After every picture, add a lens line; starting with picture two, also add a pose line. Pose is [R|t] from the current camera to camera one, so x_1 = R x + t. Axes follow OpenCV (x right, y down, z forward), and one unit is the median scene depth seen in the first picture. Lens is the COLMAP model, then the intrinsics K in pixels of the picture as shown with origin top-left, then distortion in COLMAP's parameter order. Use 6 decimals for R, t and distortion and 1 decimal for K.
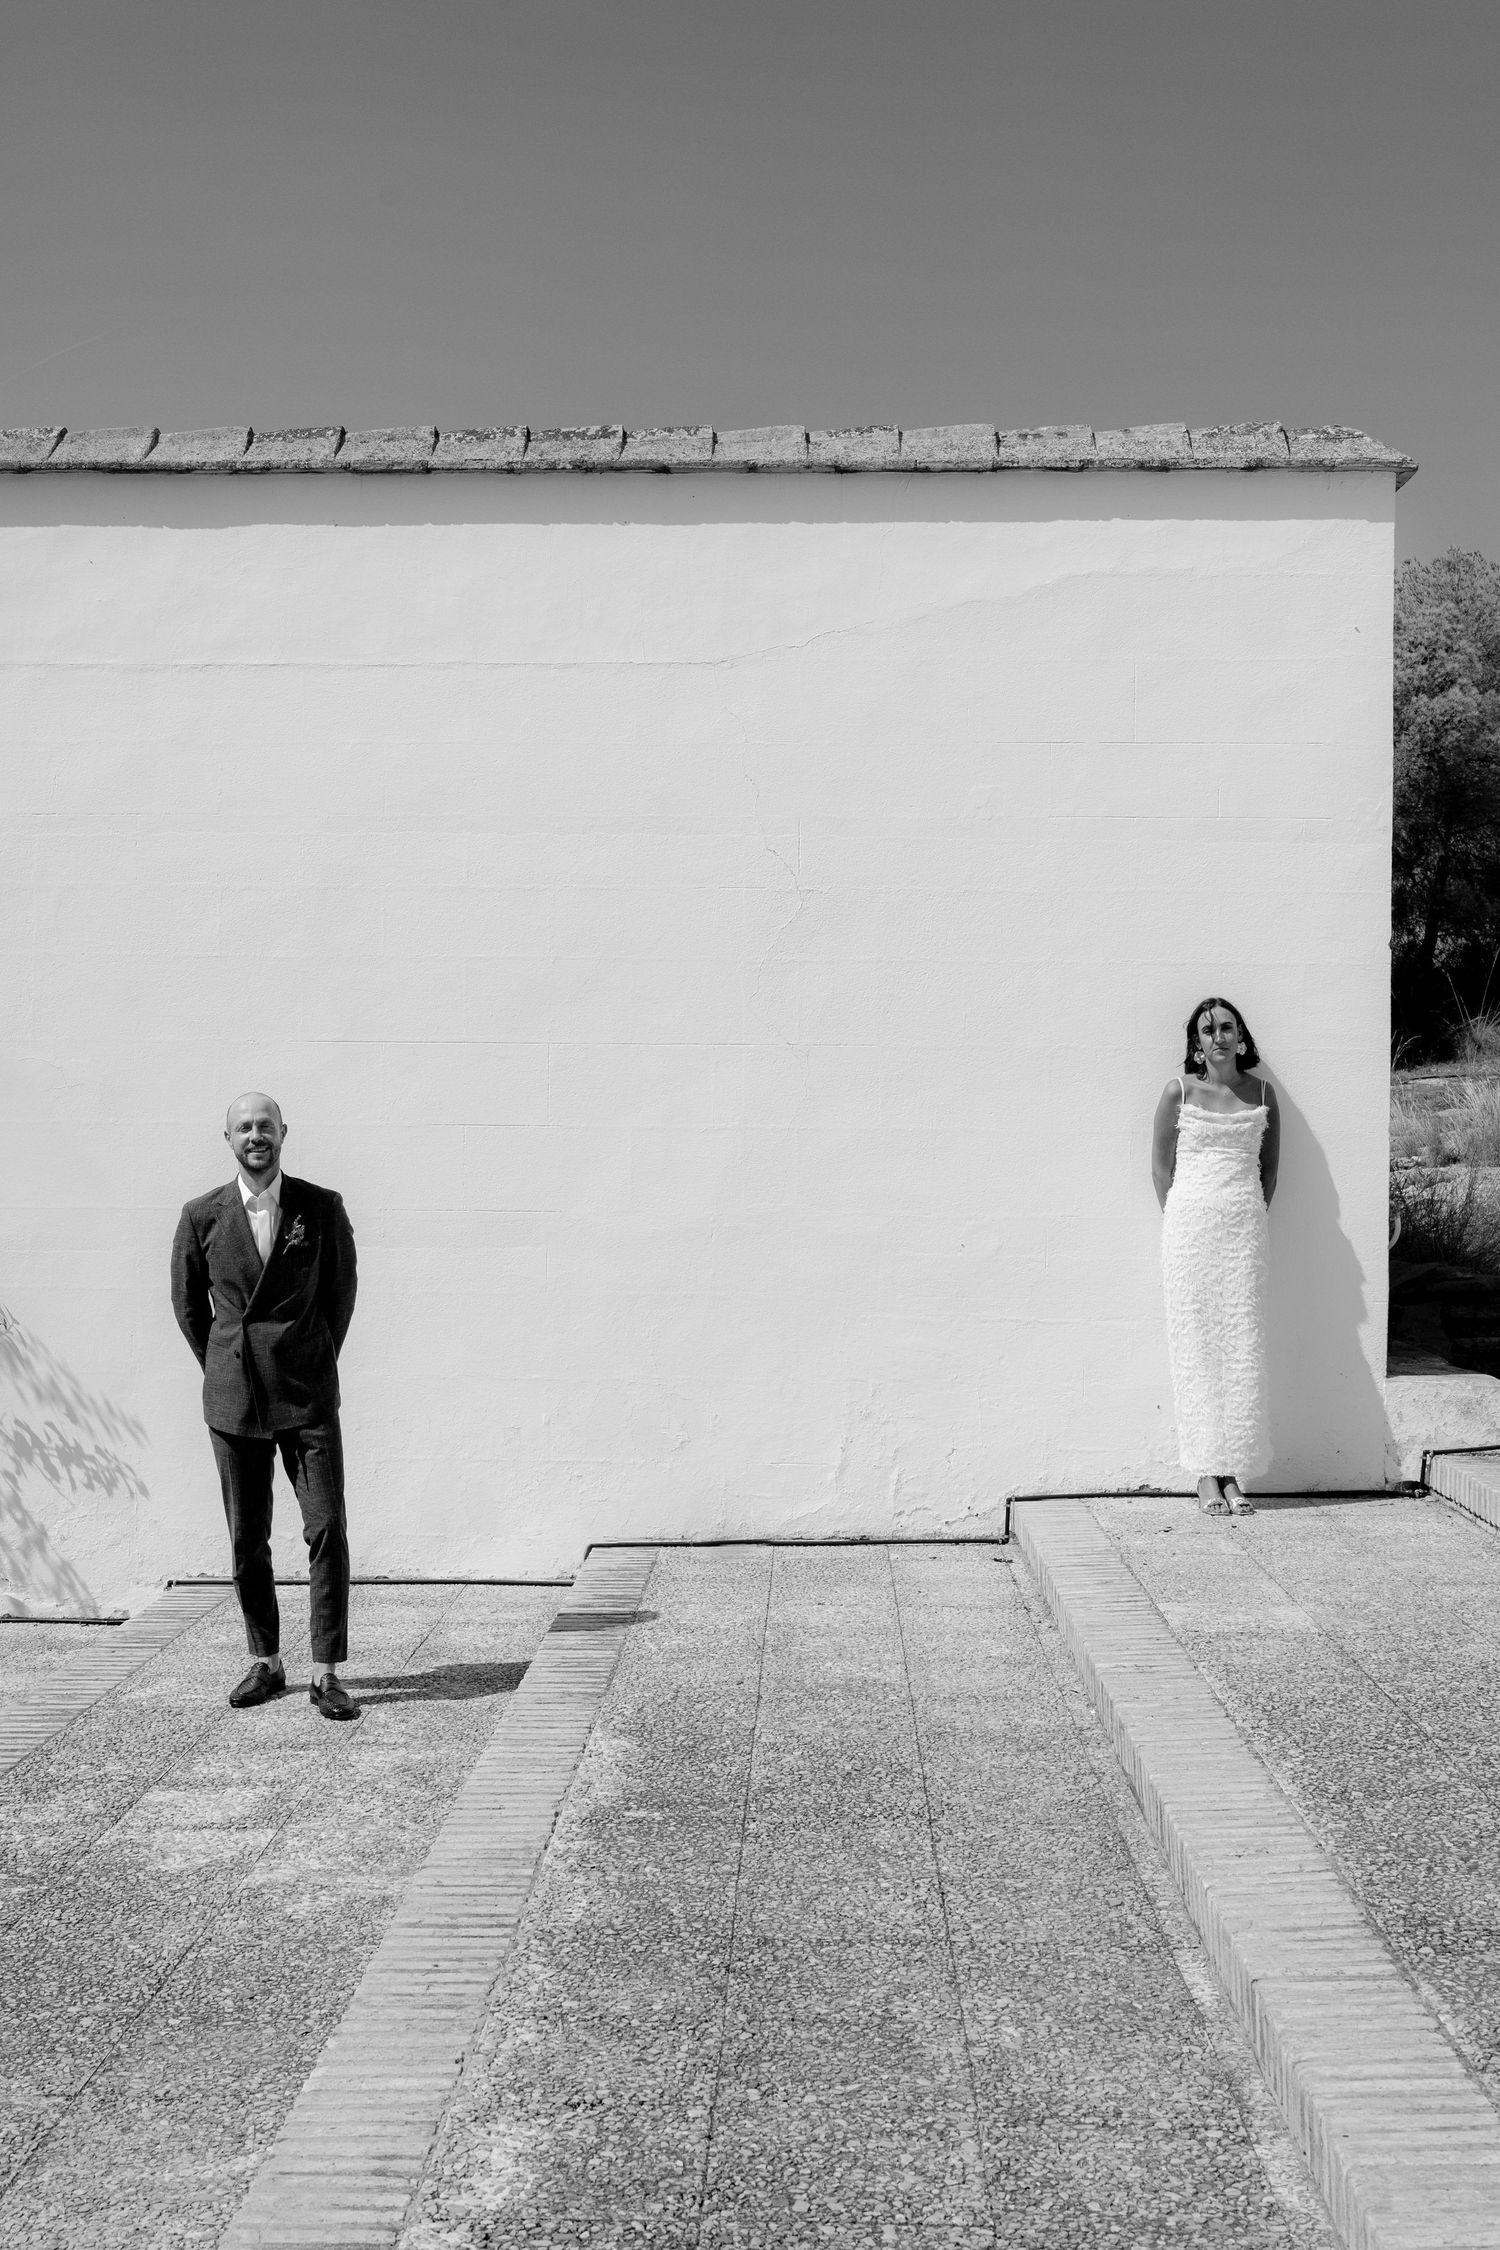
lens RADIAL K [[2422.6, 0, 741.0], [0, 2422.6, 1125.4], [0, 0, 1]] dist [-0.003178, 0.000000]
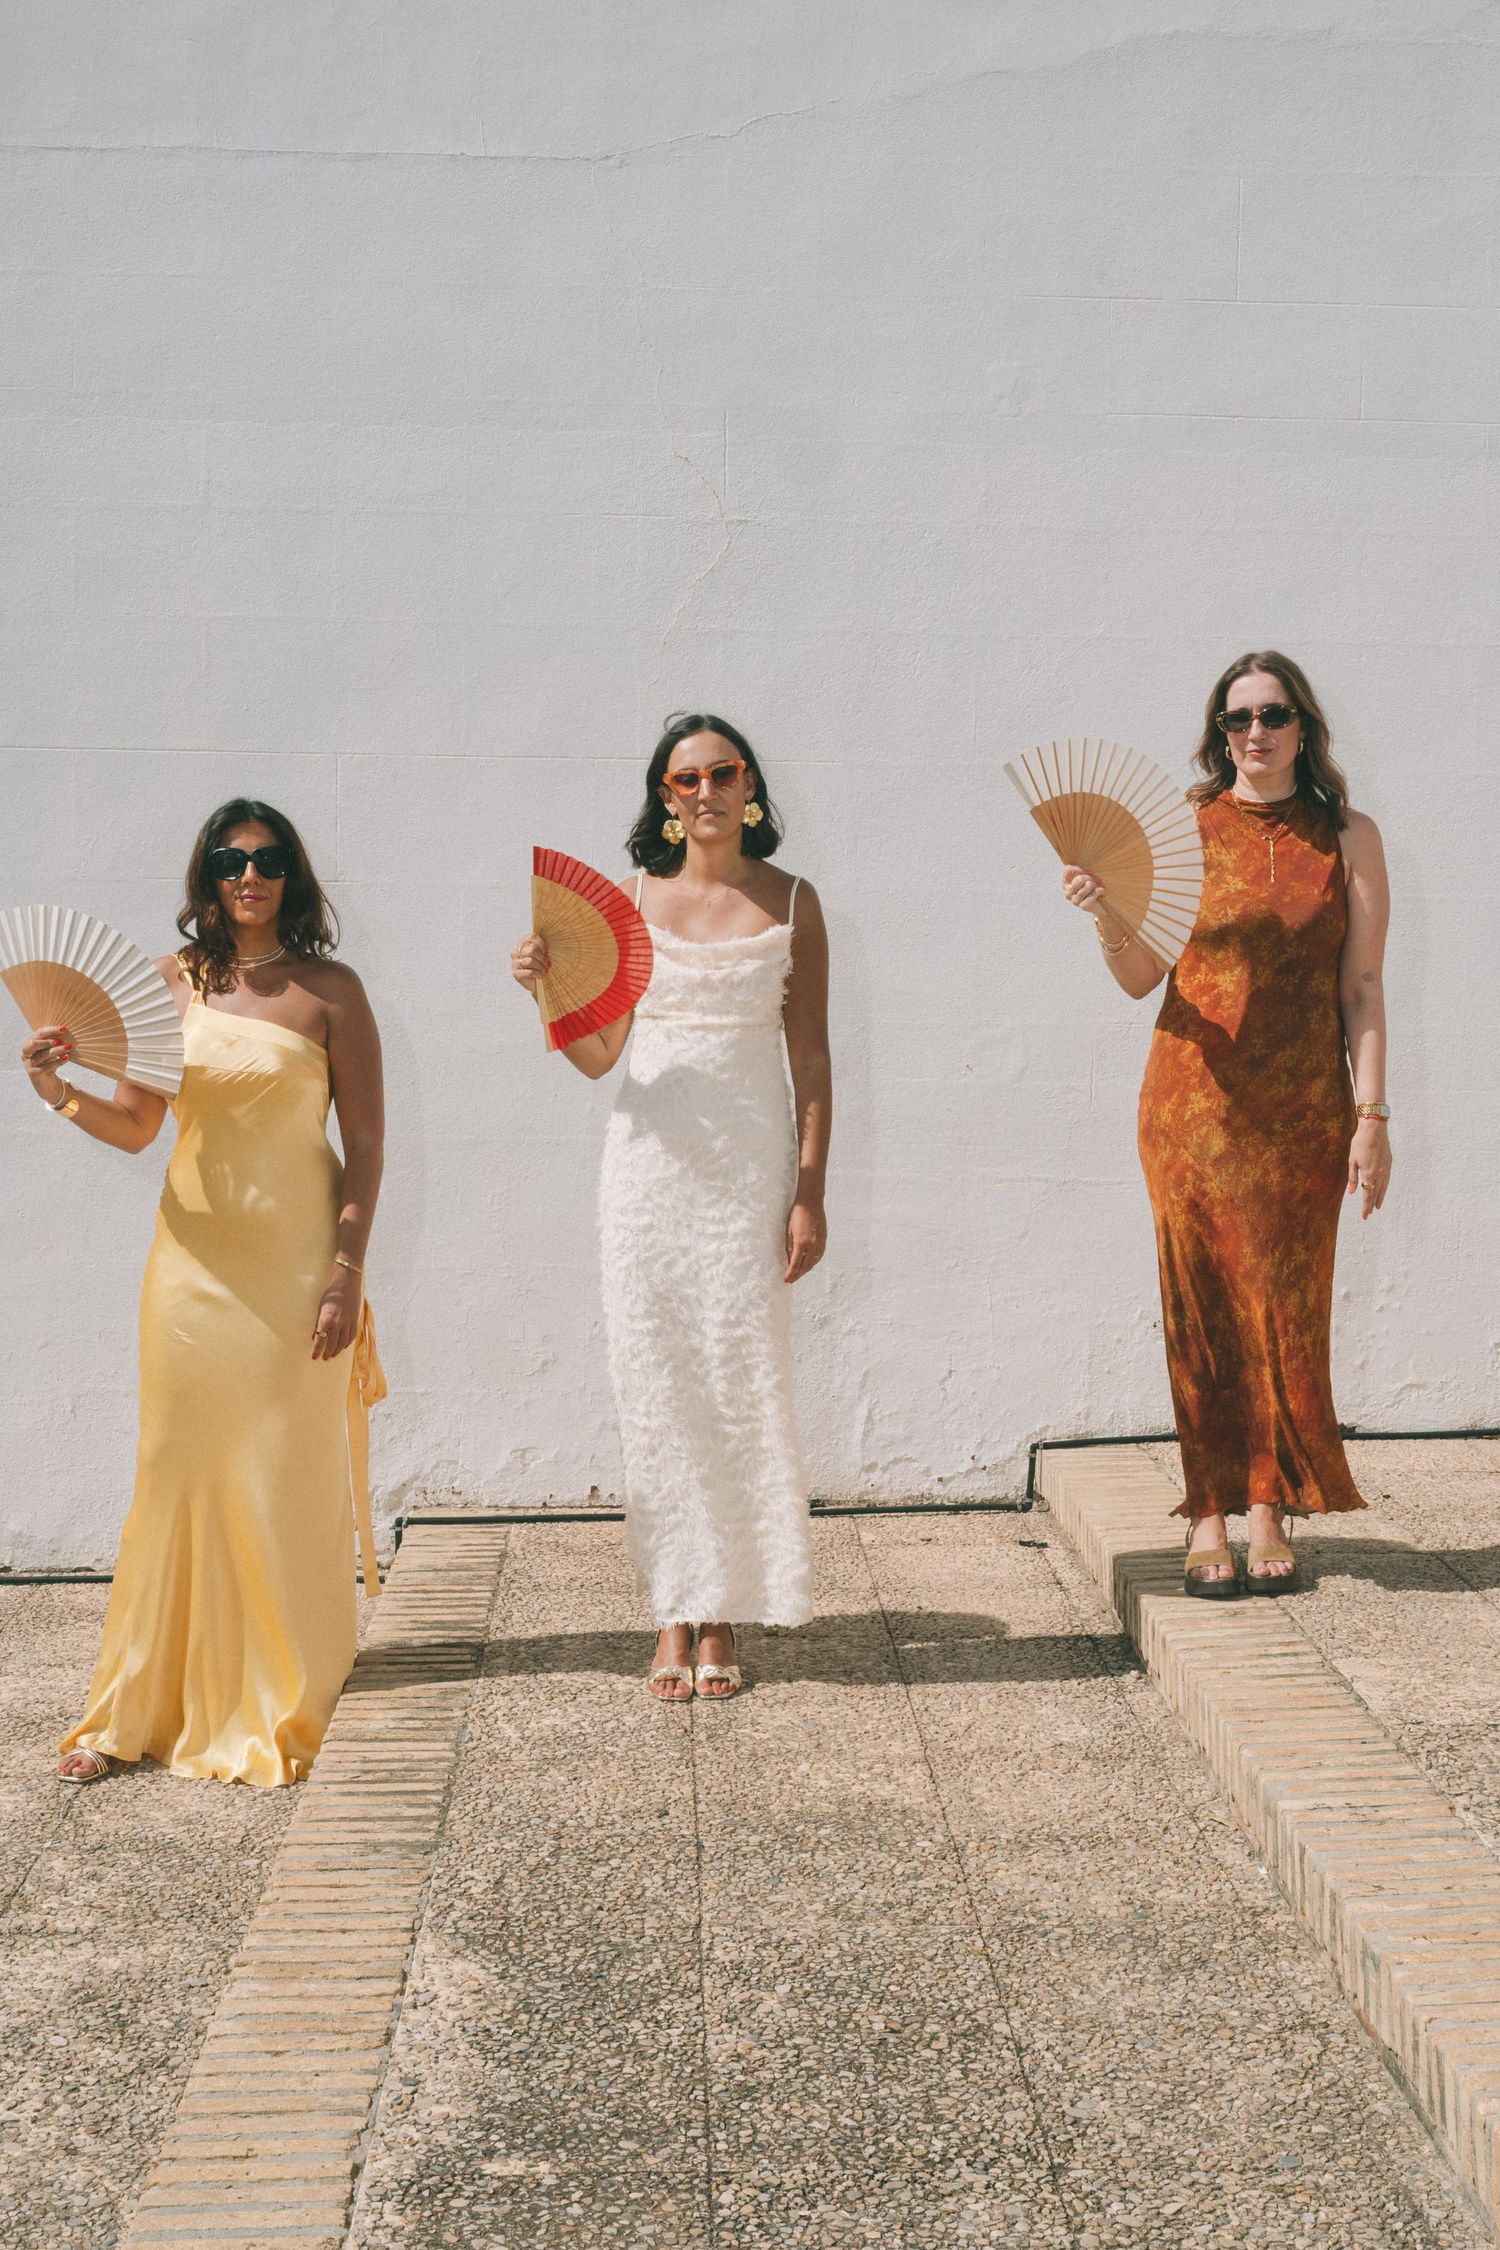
lens RADIAL K [[2610.7, 0, 767.9], [0, 2610.7, 1113.8], [0, 0, 1]] dist [0.003473, 0.000000]
pose [[0.996608, 0.001358, 0.082287, -0.028787], [-0.008304, 0.996420, 0.084132, 0.003518], [-0.081878, -0.084530, 0.993051, 0.383964]]
